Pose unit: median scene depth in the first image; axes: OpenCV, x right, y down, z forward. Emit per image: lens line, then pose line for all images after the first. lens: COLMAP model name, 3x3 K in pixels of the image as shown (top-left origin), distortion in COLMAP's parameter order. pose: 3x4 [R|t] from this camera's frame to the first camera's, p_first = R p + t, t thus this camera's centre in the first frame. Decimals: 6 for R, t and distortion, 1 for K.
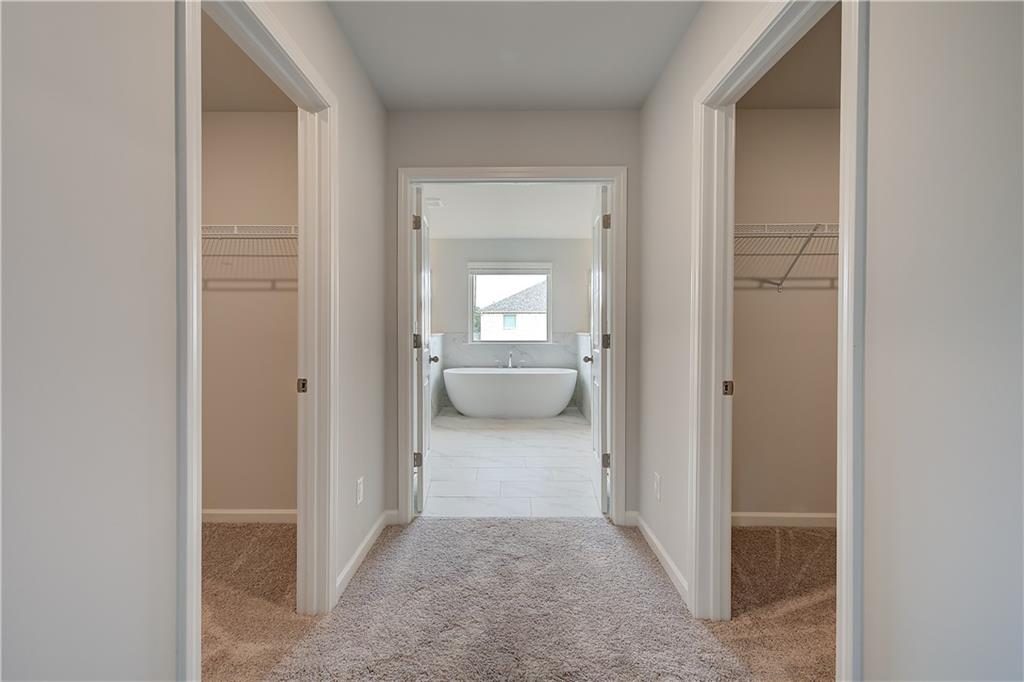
lens RADIAL K [[431.1, 0, 509.6], [0, 431.1, 334.4], [0, 0, 1]] dist [0.000274, 0.000046]
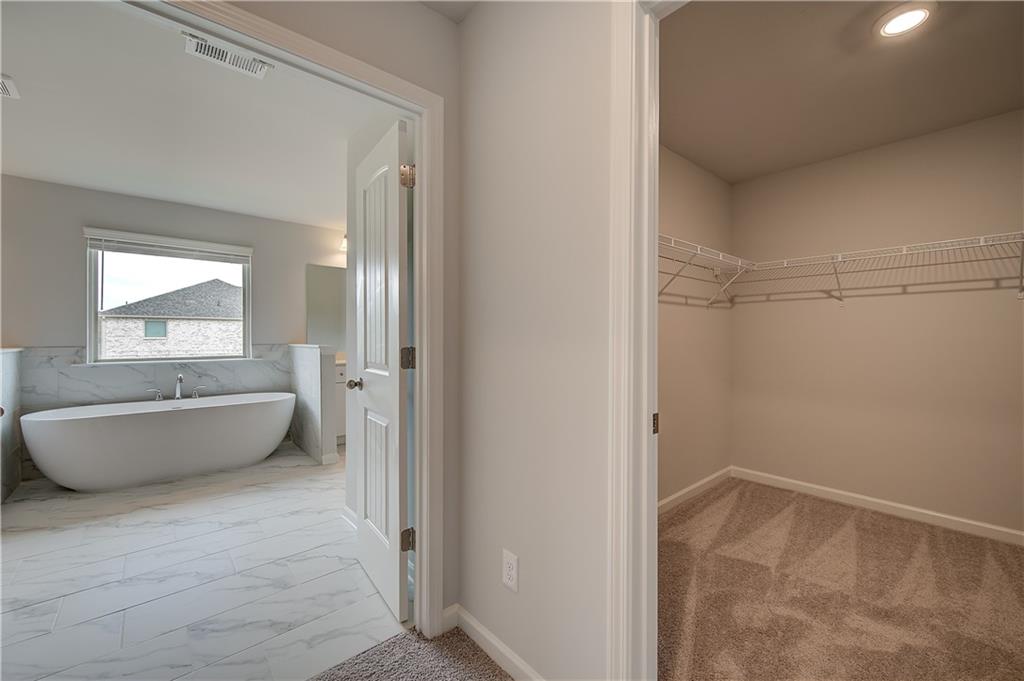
lens RADIAL K [[412.6, 0, 521.3], [0, 412.6, 337.1], [0, 0, 1]] dist [0.004046, -0.002109]
pose [[0.745939, -0.002057, 0.666011, -0.030061], [0.012464, 0.999863, -0.010872, -0.003111], [-0.665897, 0.016411, 0.745863, 0.195605]]
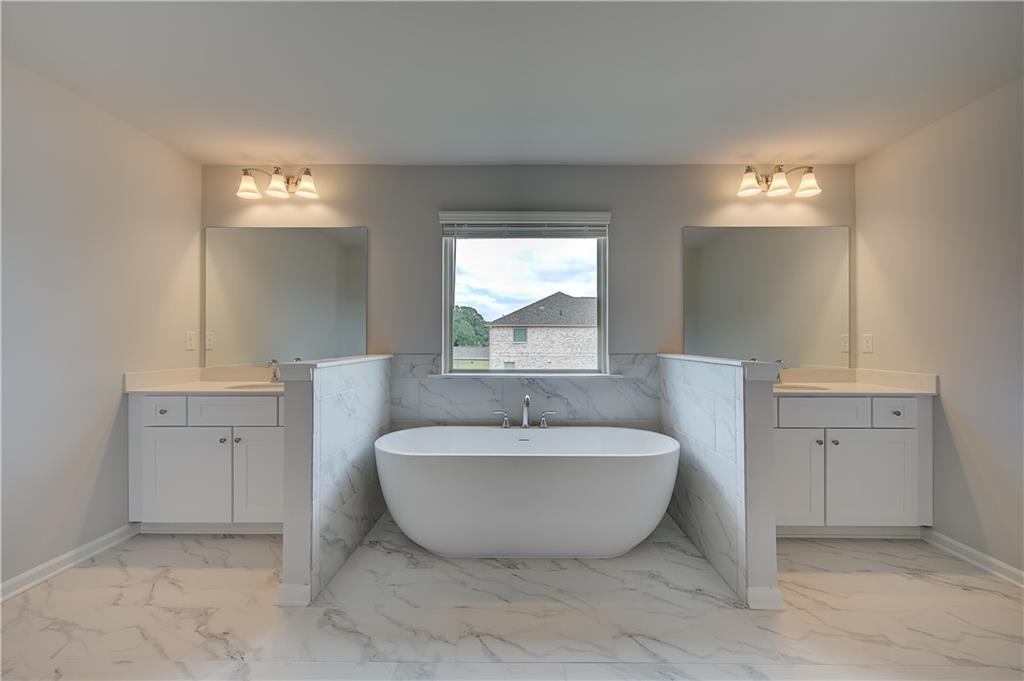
lens RADIAL K [[412.6, 0, 507.5], [0, 412.6, 340.3], [0, 0, 1]] dist [0.004046, -0.002109]
pose [[0.999573, -0.000093, -0.029222, -0.005766], [-0.000479, 0.999808, -0.019595, -0.010844], [0.029218, 0.019601, 0.999381, 0.574972]]
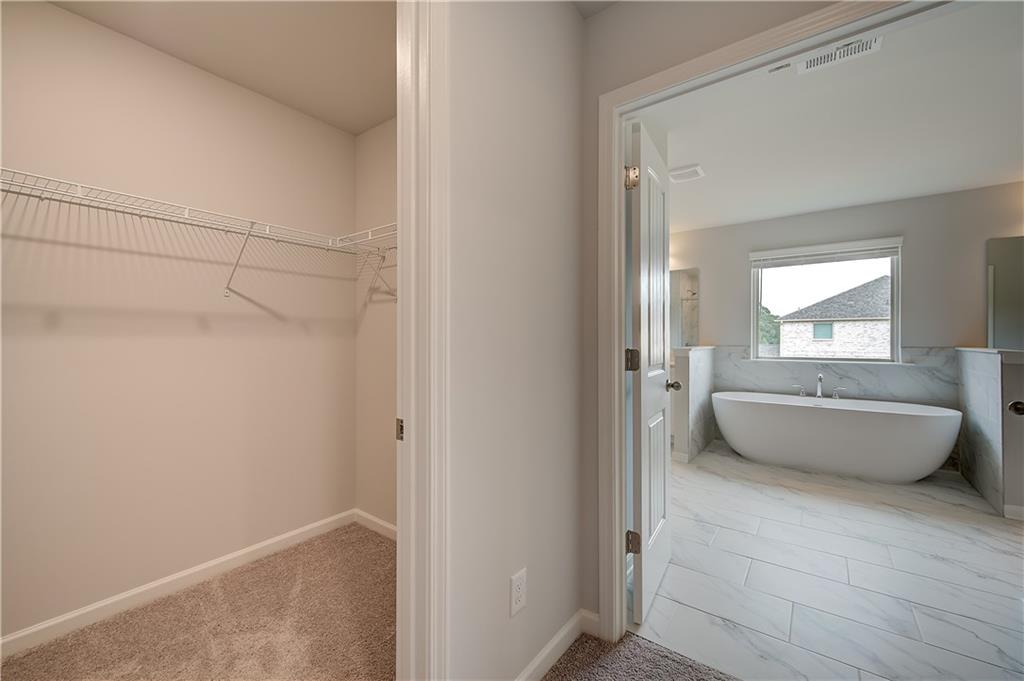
lens RADIAL K [[412.6, 0, 510.8], [0, 412.6, 341.0], [0, 0, 1]] dist [0.004046, -0.002109]
pose [[0.797534, 0.001273, -0.603273, 0.006797], [-0.008230, 0.999928, -0.008769, -0.002766], [0.603218, 0.011959, 0.797486, 0.184064]]
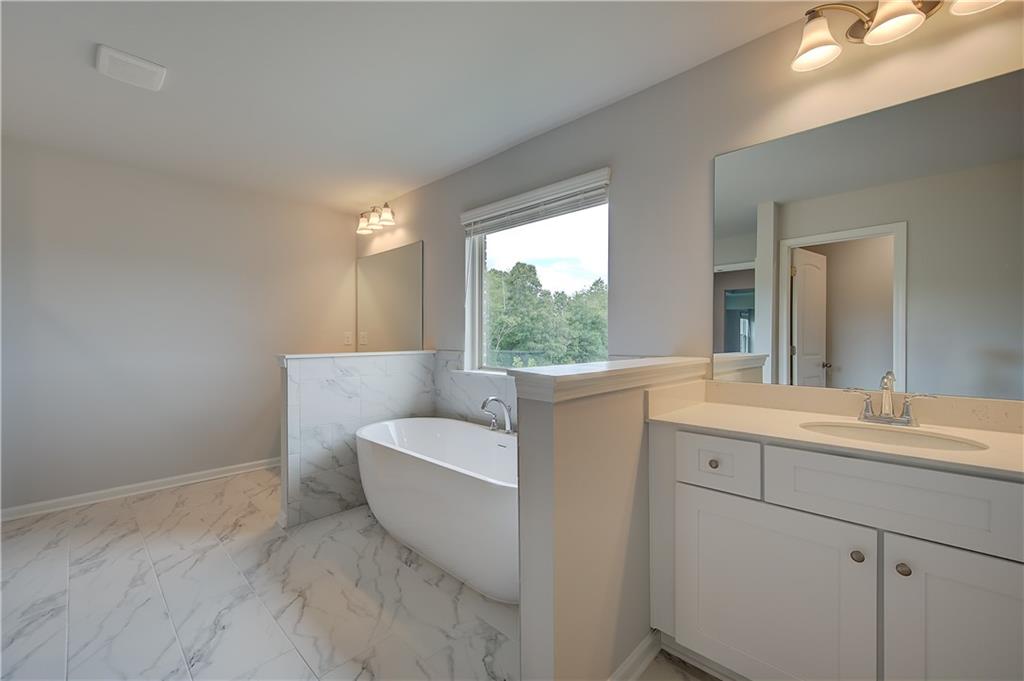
lens RADIAL K [[412.6, 0, 504.5], [0, 412.6, 342.9], [0, 0, 1]] dist [0.004046, -0.002109]
pose [[0.703736, 0.006227, -0.710434, 0.313867], [-0.009744, 0.999952, -0.000887, -0.014065], [0.710395, 0.007546, 0.703763, 0.747986]]
